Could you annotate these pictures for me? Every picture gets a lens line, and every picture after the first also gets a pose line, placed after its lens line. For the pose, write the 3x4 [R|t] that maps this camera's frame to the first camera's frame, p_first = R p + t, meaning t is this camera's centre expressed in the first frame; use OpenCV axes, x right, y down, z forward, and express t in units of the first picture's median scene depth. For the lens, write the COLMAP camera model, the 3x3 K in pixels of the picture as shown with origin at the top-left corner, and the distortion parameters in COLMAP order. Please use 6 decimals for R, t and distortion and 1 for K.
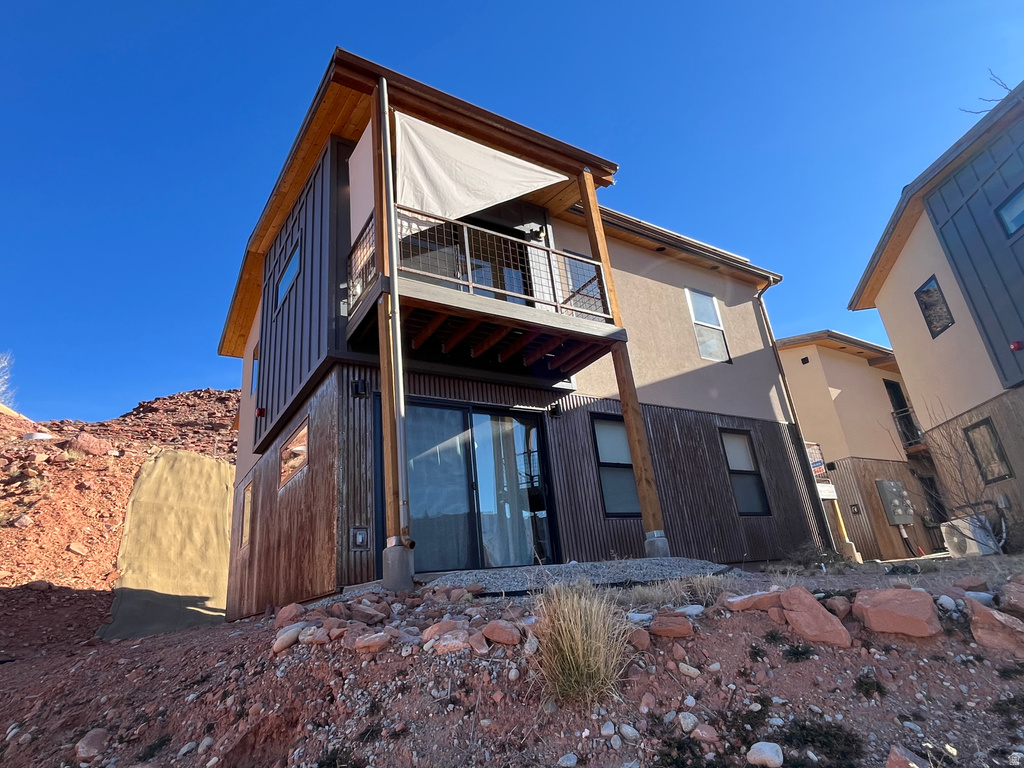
lens RADIAL K [[570.1, 0, 512.0], [0, 570.1, 384.0], [0, 0, 1]] dist [-0.014958, 0.000527]
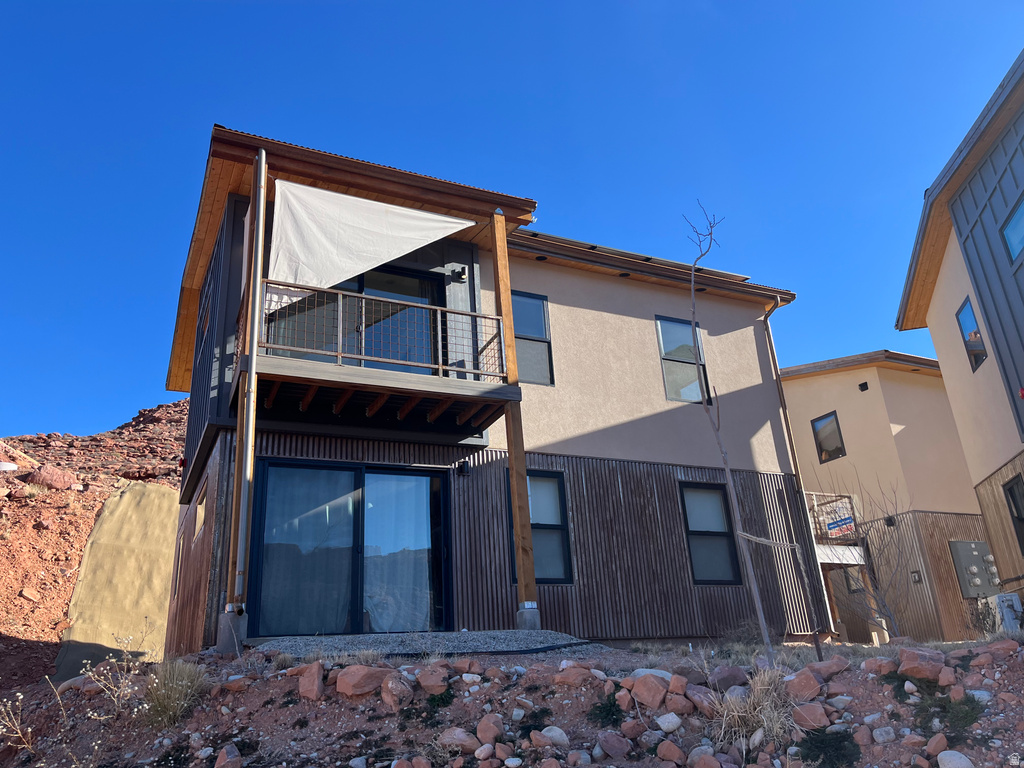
lens RADIAL K [[755.3, 0, 512.0], [0, 755.3, 384.0], [0, 0, 1]] dist [0.063608, -0.089903]
pose [[0.990589, -0.004277, -0.136804, 0.226369], [0.004963, 0.999977, 0.004675, -0.068140], [0.136781, -0.005310, 0.990587, -0.164334]]
